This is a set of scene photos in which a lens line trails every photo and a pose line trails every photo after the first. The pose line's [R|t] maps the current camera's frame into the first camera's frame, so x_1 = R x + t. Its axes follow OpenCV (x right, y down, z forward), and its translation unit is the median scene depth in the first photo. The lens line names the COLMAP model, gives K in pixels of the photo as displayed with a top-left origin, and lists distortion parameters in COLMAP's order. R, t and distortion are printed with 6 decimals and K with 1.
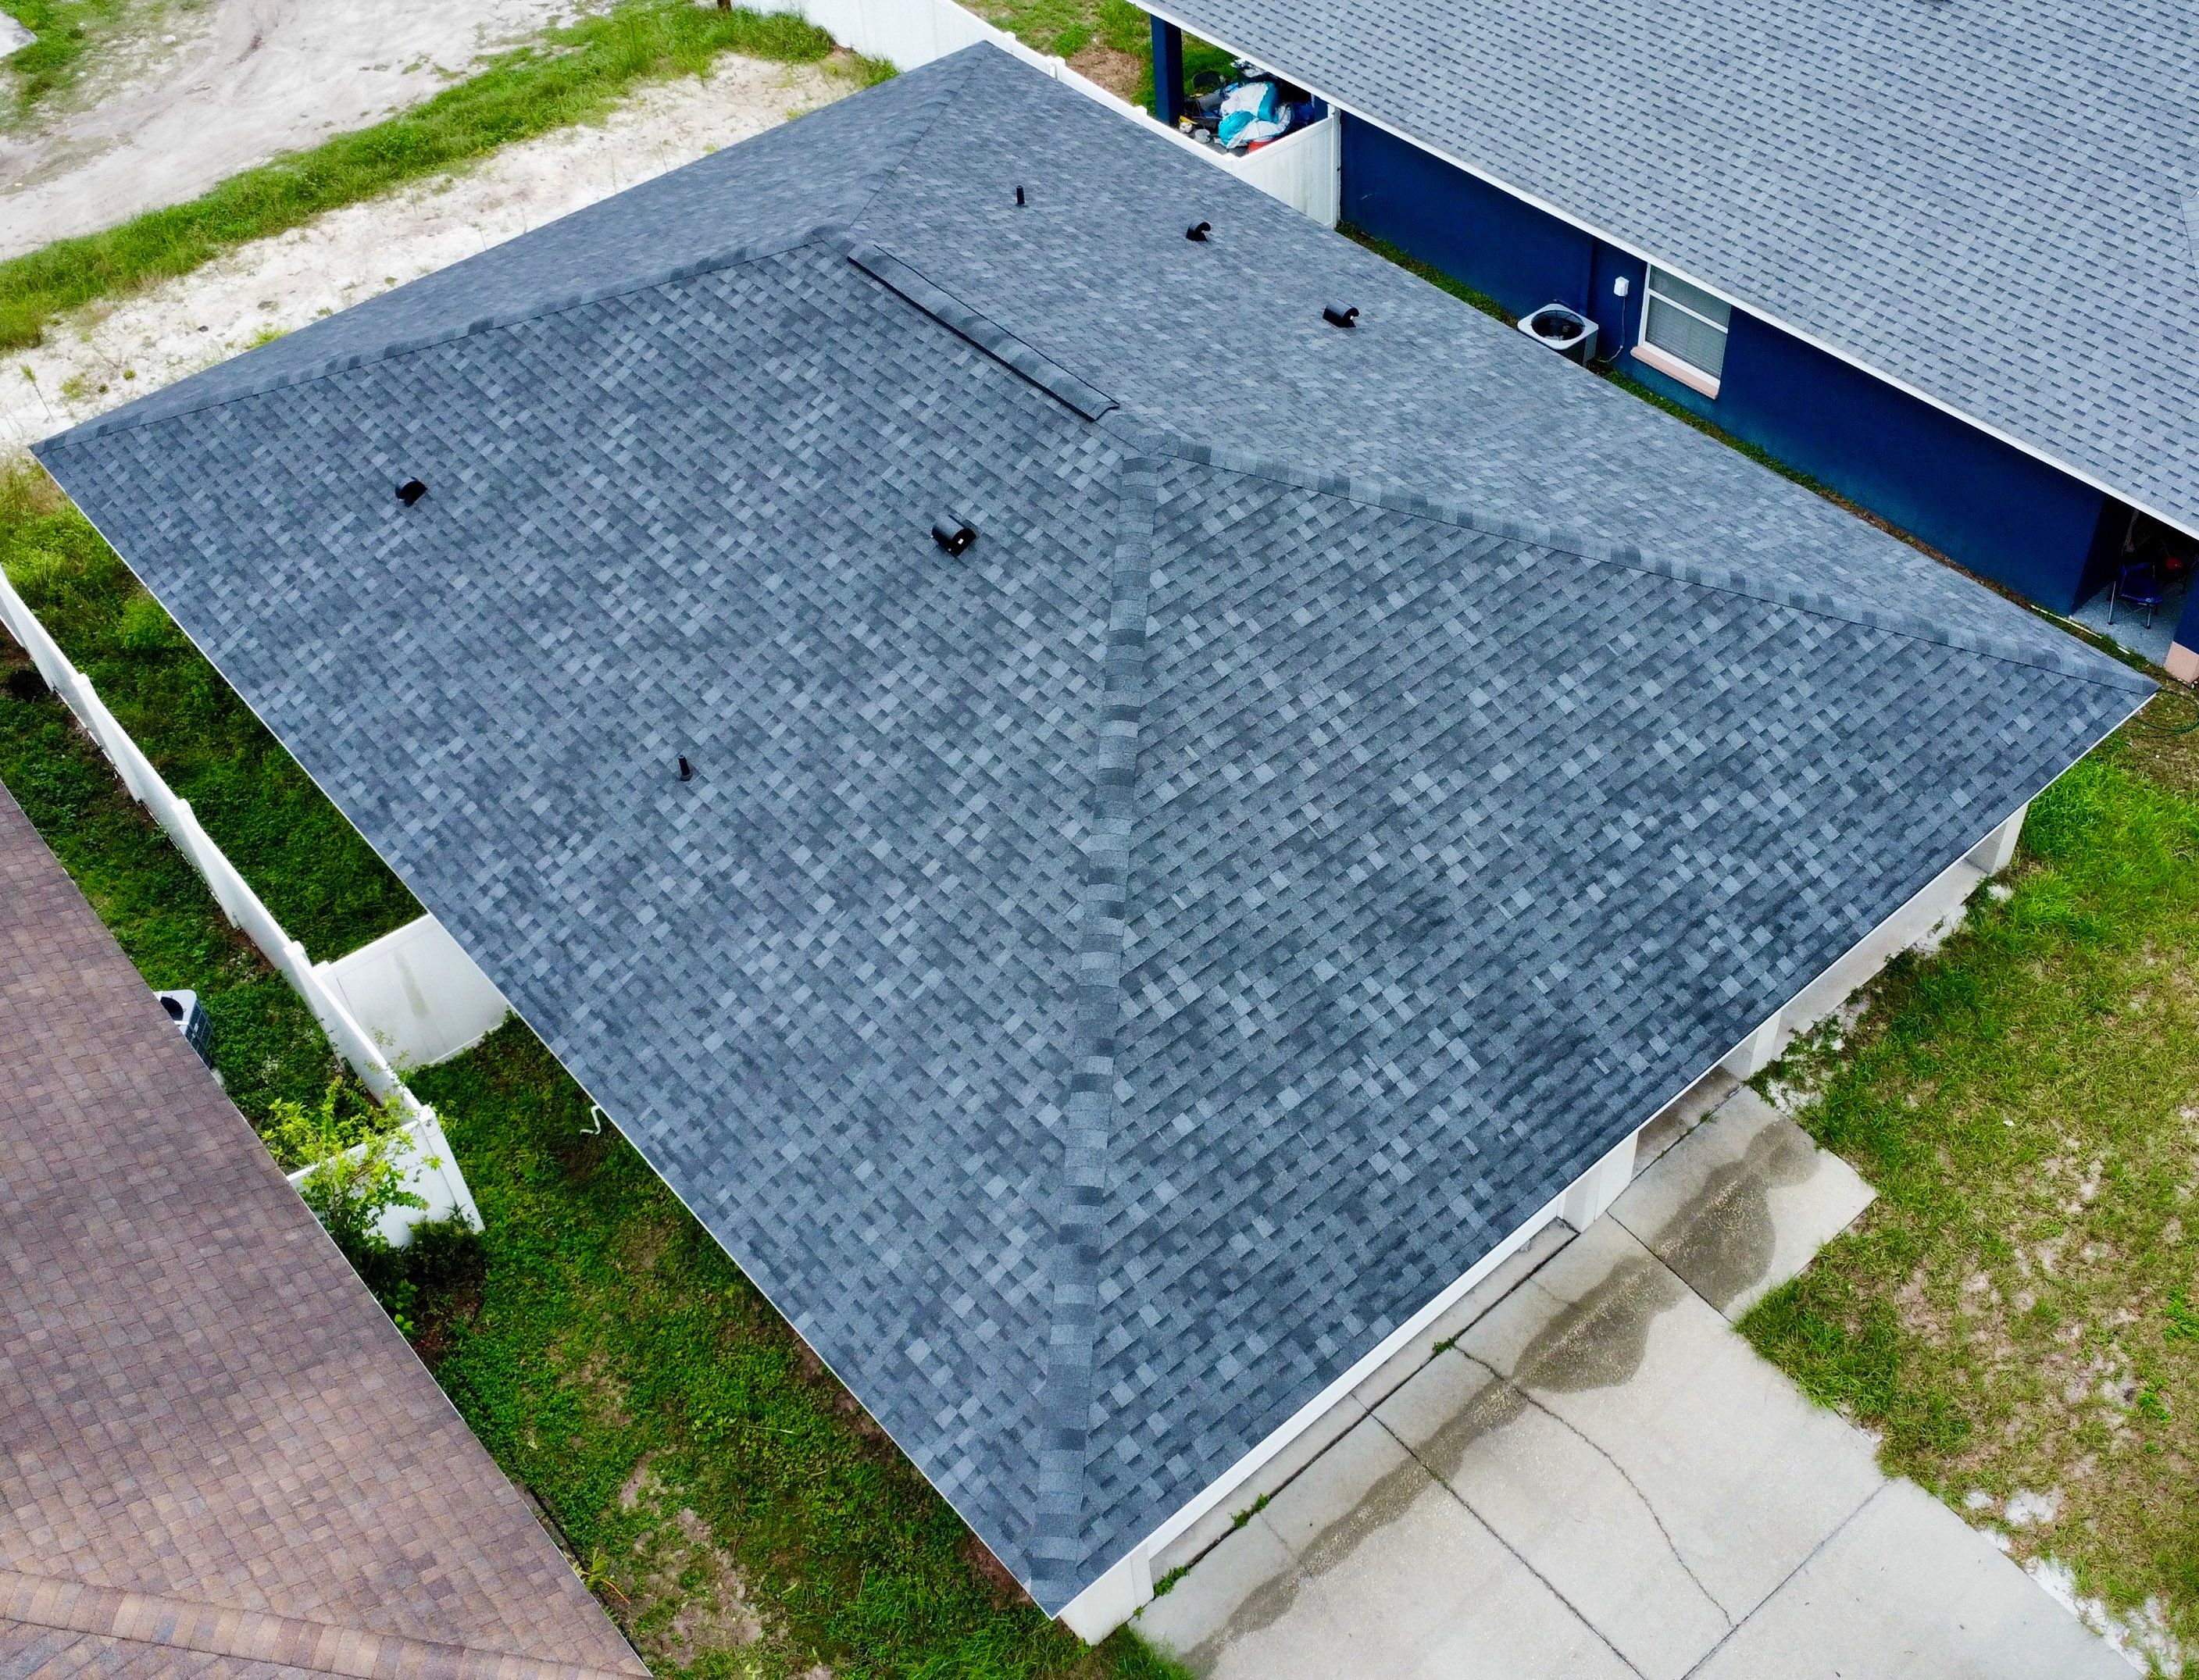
lens RADIAL K [[2273.0, 0, 1223.7], [0, 2273.0, 784.6], [0, 0, 1]] dist [-0.022769, 0.000000]
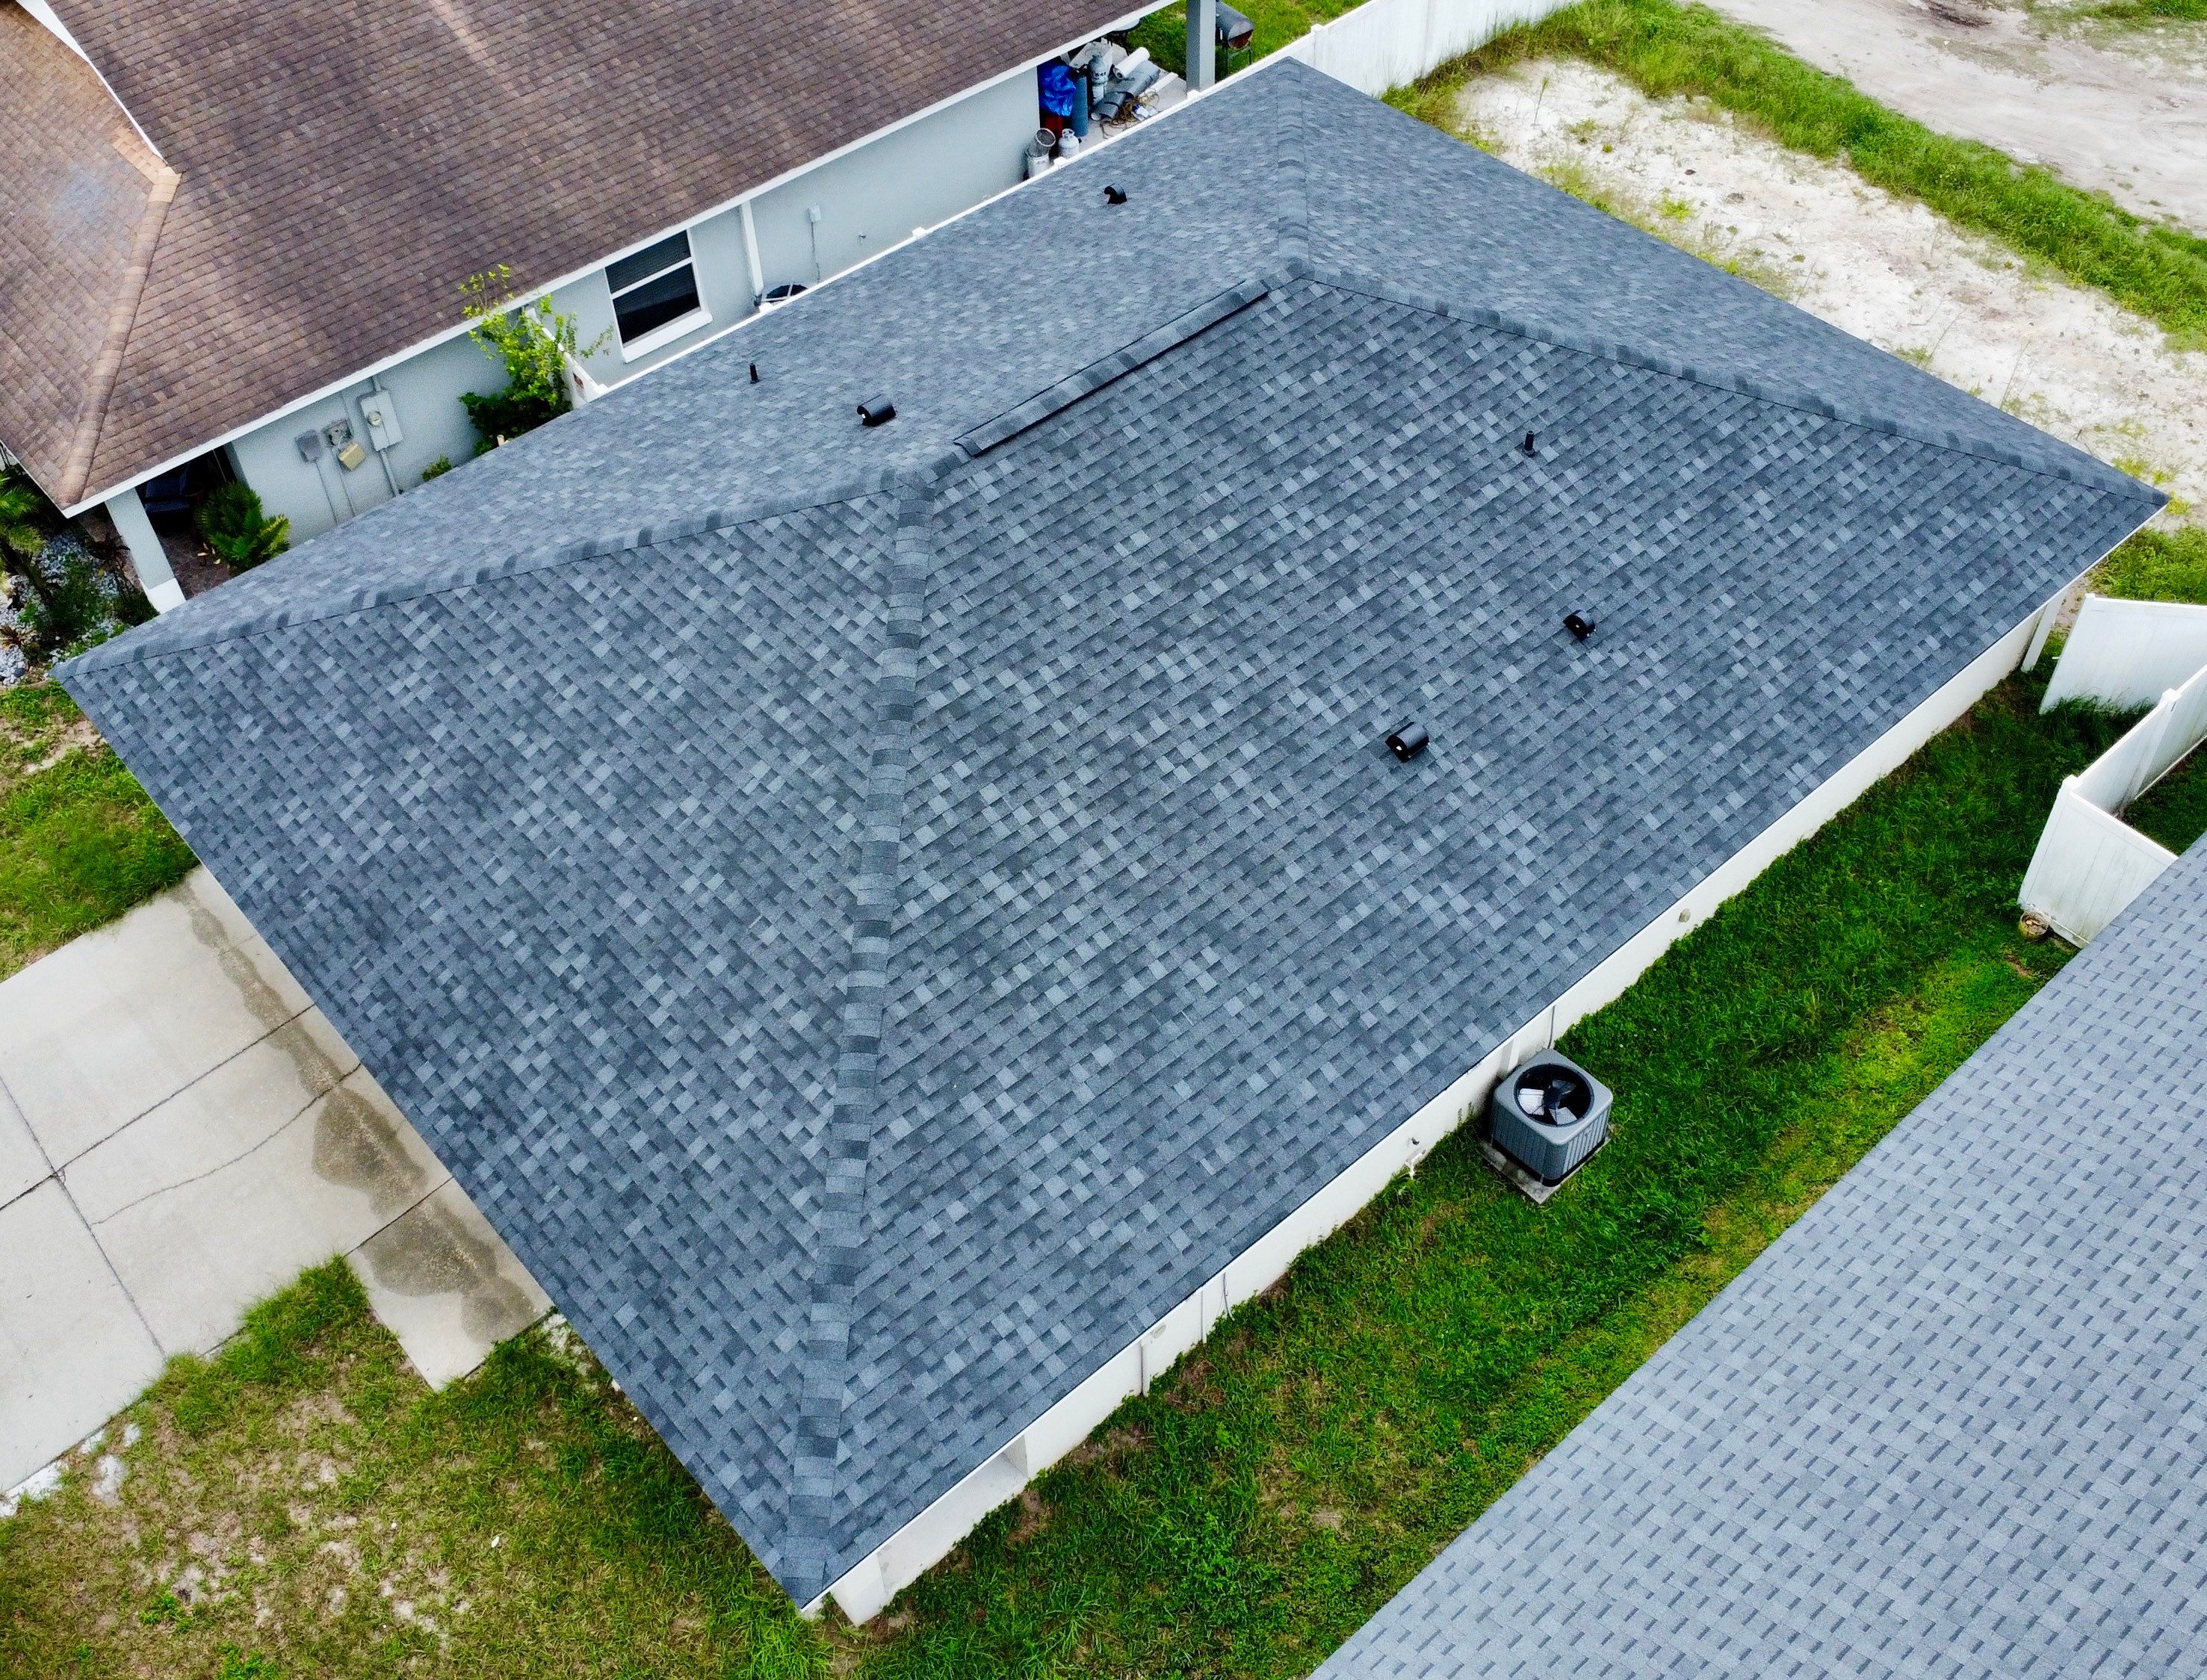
lens RADIAL K [[2183.0, 0, 1056.8], [0, 2183.0, 817.0], [0, 0, 1]] dist [-0.029028, 0.000000]
pose [[-0.018821, 0.752783, -0.658000, 0.751717], [-0.674678, 0.476130, 0.564013, -0.694200], [0.737872, 0.454553, 0.498924, 0.628409]]
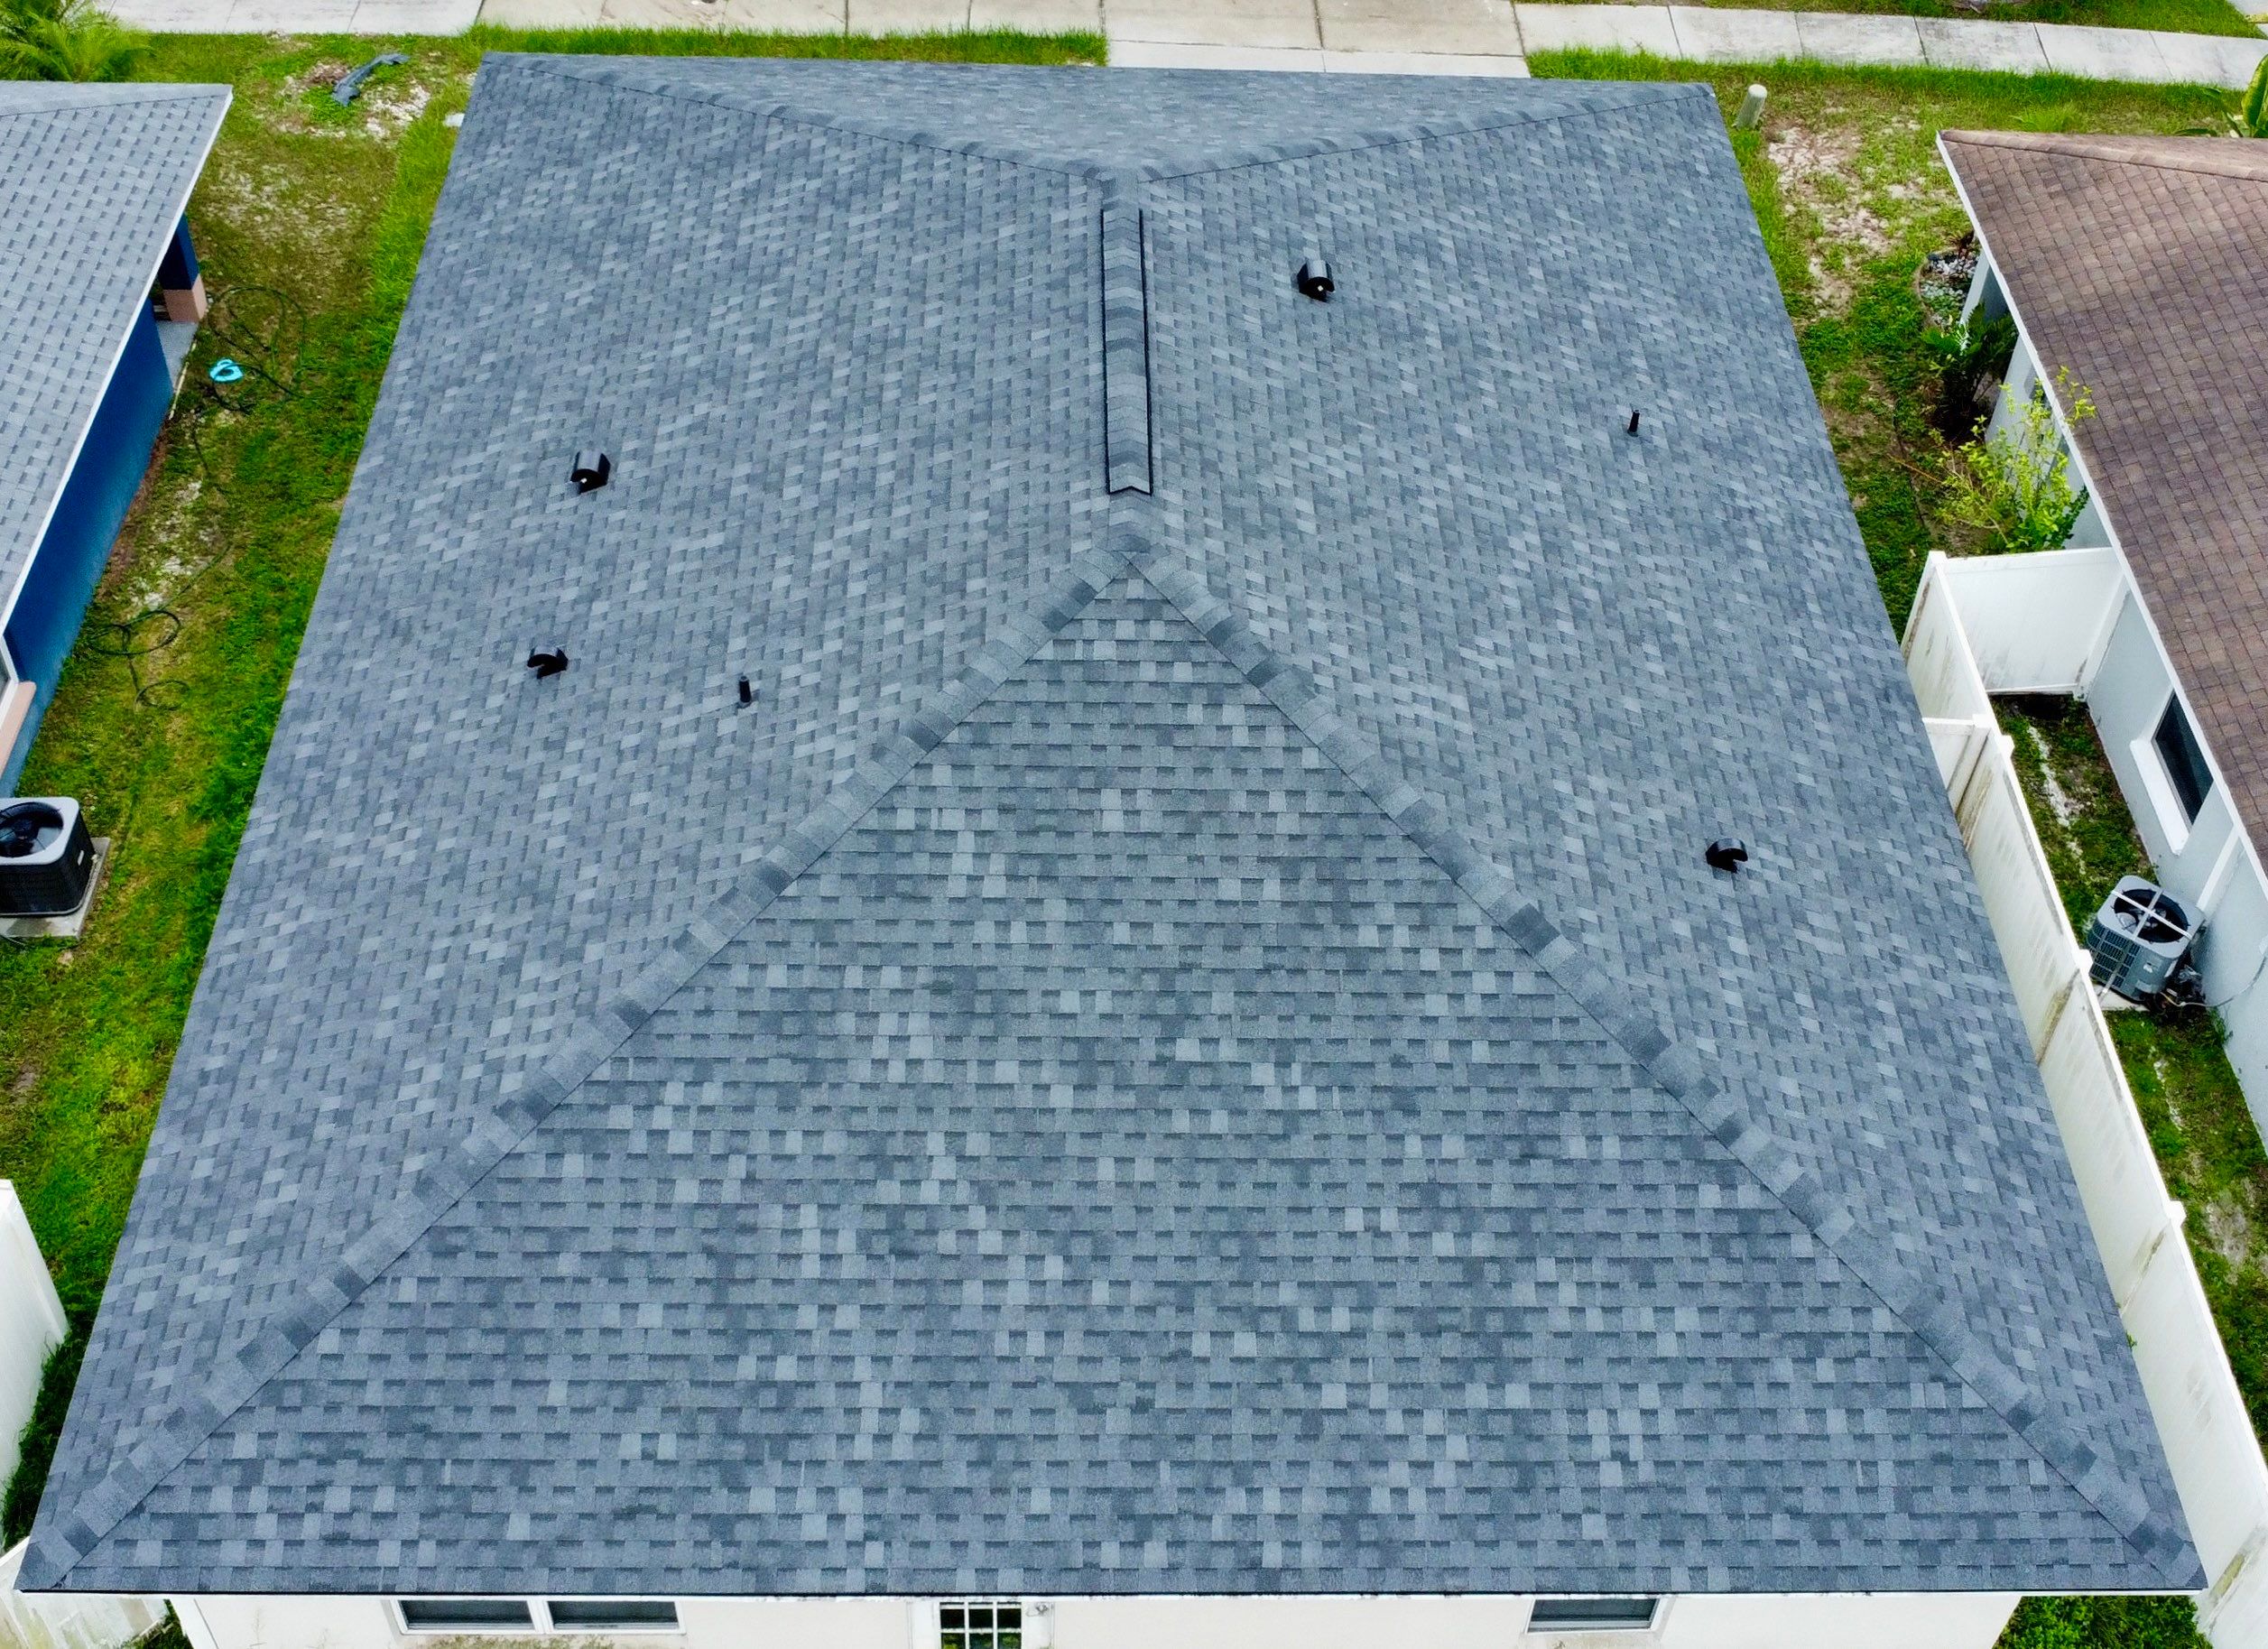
lens RADIAL K [[2620.9, 0, 1162.7], [0, 2620.9, 857.0], [0, 0, 1]] dist [-0.019853, 0.000000]
pose [[-0.762046, -0.467536, 0.447991, -0.686153], [0.442695, 0.128730, 0.887384, -1.100494], [-0.472554, 0.874550, 0.108877, 1.139830]]
